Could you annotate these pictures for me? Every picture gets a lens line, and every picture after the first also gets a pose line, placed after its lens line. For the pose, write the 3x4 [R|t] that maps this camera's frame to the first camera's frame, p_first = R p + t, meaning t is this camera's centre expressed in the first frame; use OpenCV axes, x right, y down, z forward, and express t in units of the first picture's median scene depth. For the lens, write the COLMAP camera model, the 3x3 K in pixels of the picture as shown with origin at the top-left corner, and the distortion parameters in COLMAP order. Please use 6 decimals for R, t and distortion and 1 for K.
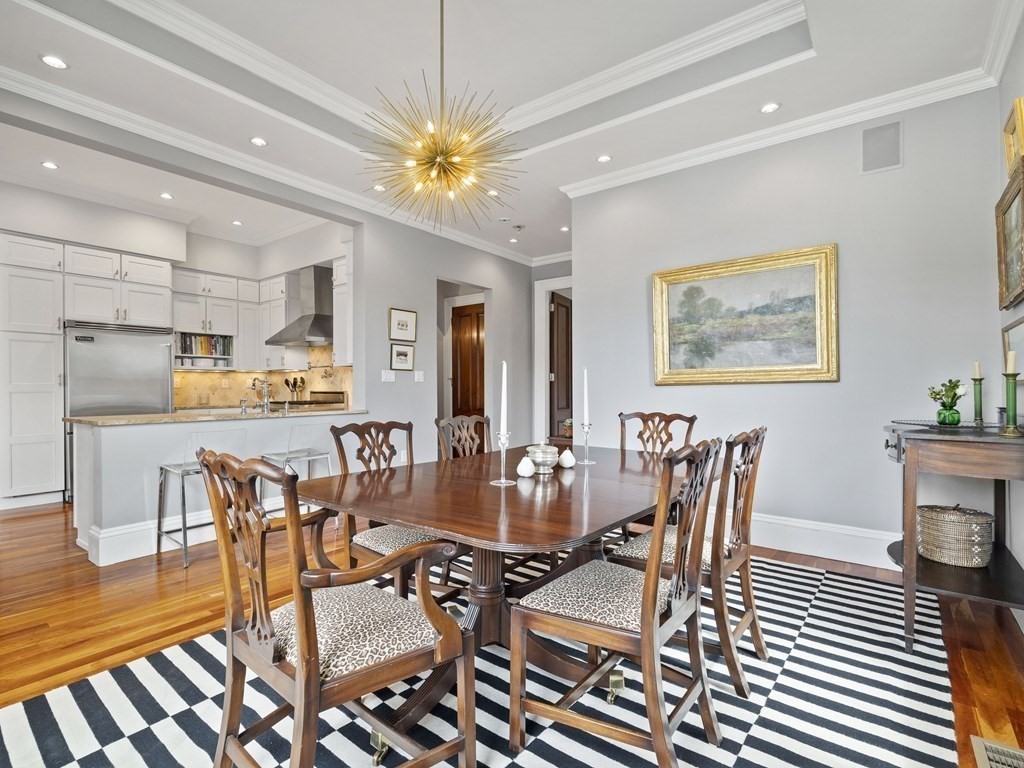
lens RADIAL K [[484.1, 0, 511.7], [0, 484.1, 390.8], [0, 0, 1]] dist [0.004984, -0.001131]
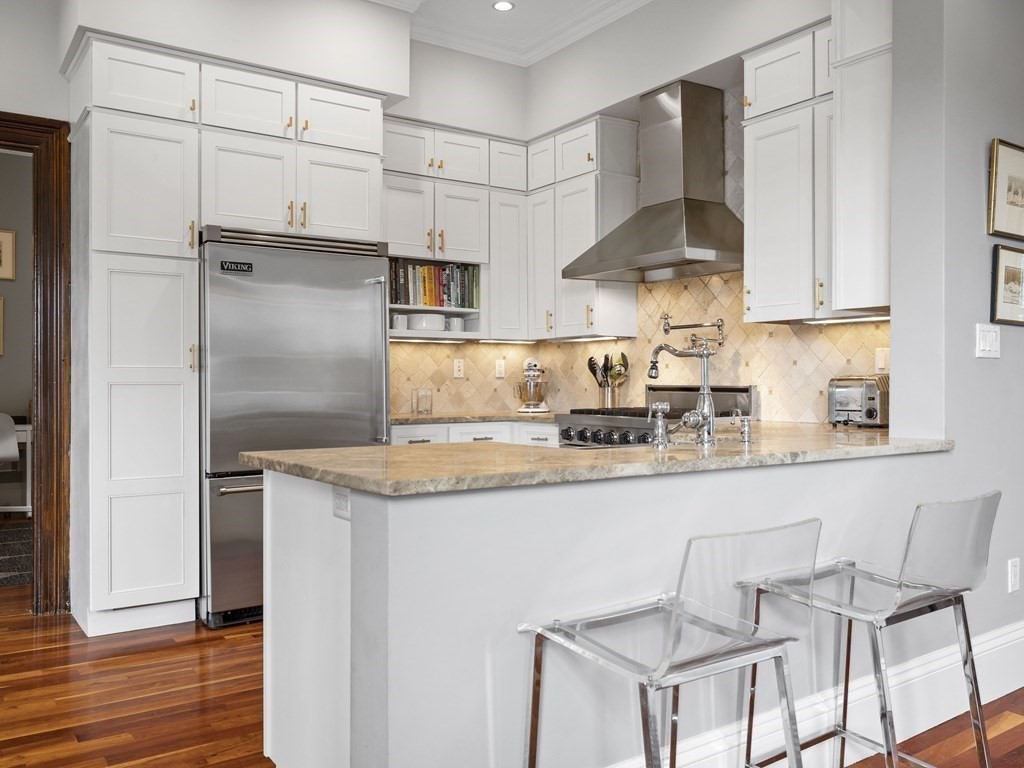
lens RADIAL K [[845.4, 0, 521.0], [0, 845.4, 389.6], [0, 0, 1]] dist [-0.003639, 0.002109]
pose [[0.952201, 0.005933, -0.305415, -0.312098], [-0.005277, 0.999982, 0.002973, 0.002873], [0.305427, -0.001219, 0.952215, 0.267358]]
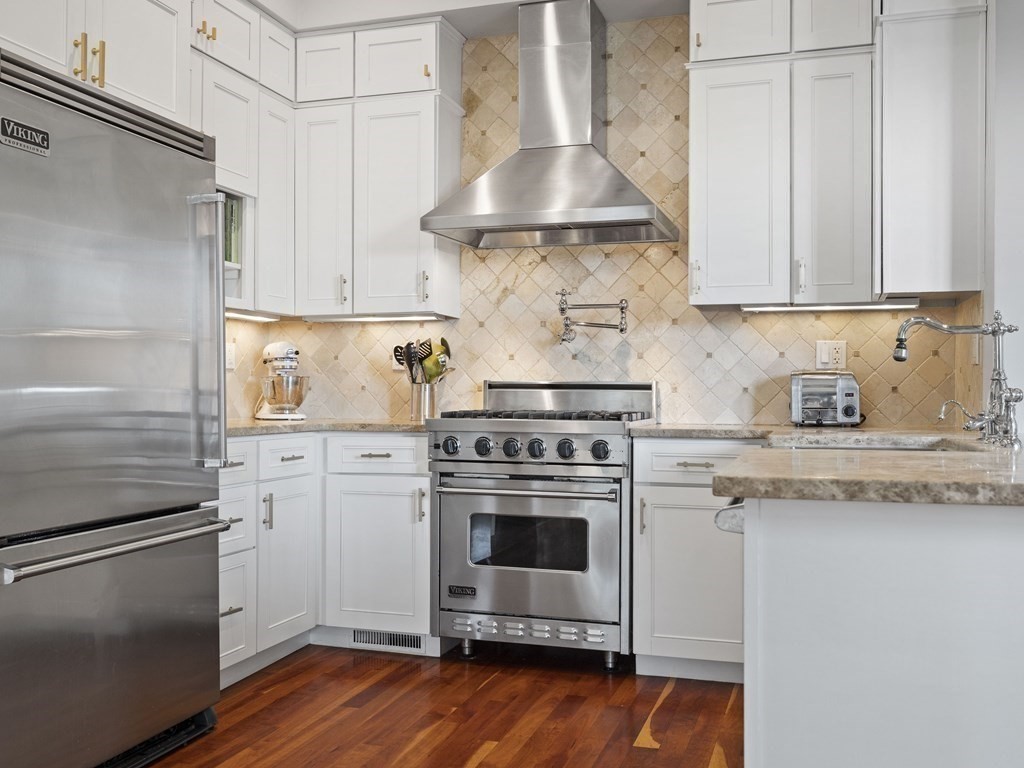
lens RADIAL K [[975.8, 0, 517.4], [0, 975.8, 384.5], [0, 0, 1]] dist [0.002622, 0.000000]
pose [[0.940646, 0.012980, 0.339142, -0.661896], [-0.006708, 0.999784, -0.019657, 0.016593], [-0.339324, 0.016216, 0.940530, 0.390687]]
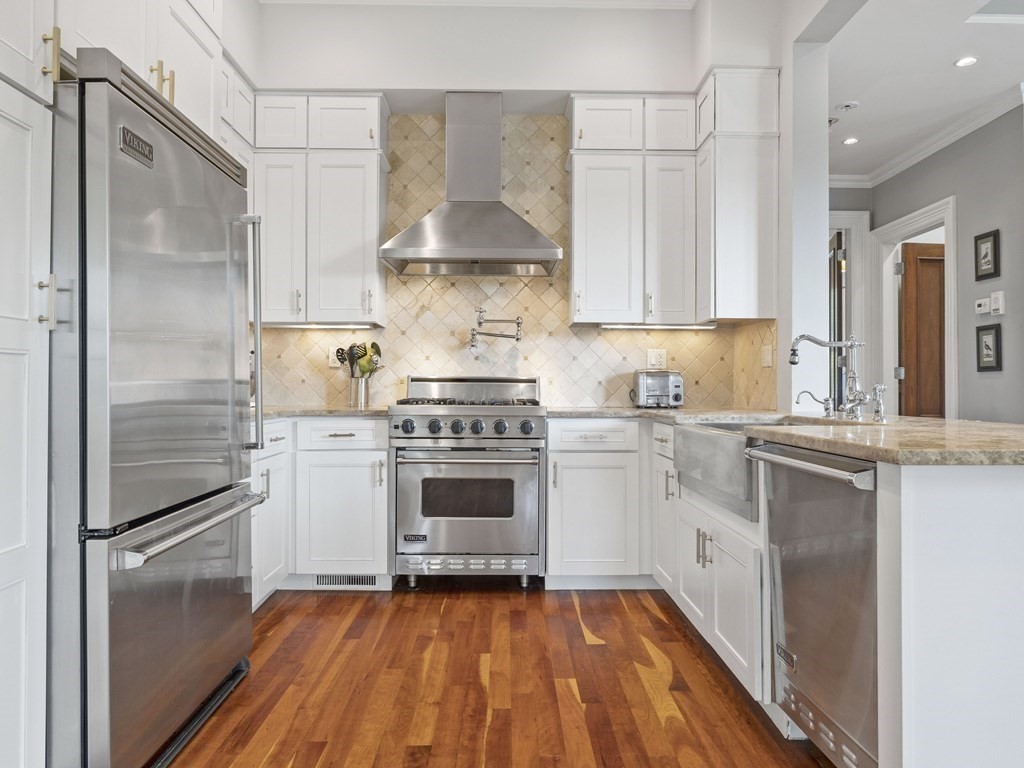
lens RADIAL K [[682.2, 0, 515.8], [0, 682.2, 379.8], [0, 0, 1]] dist [-0.003602, -0.001549]
pose [[0.785057, 0.013916, 0.619267, -0.765521], [-0.003220, 0.999826, -0.018387, 0.015484], [-0.619415, 0.012441, 0.784965, 0.492764]]
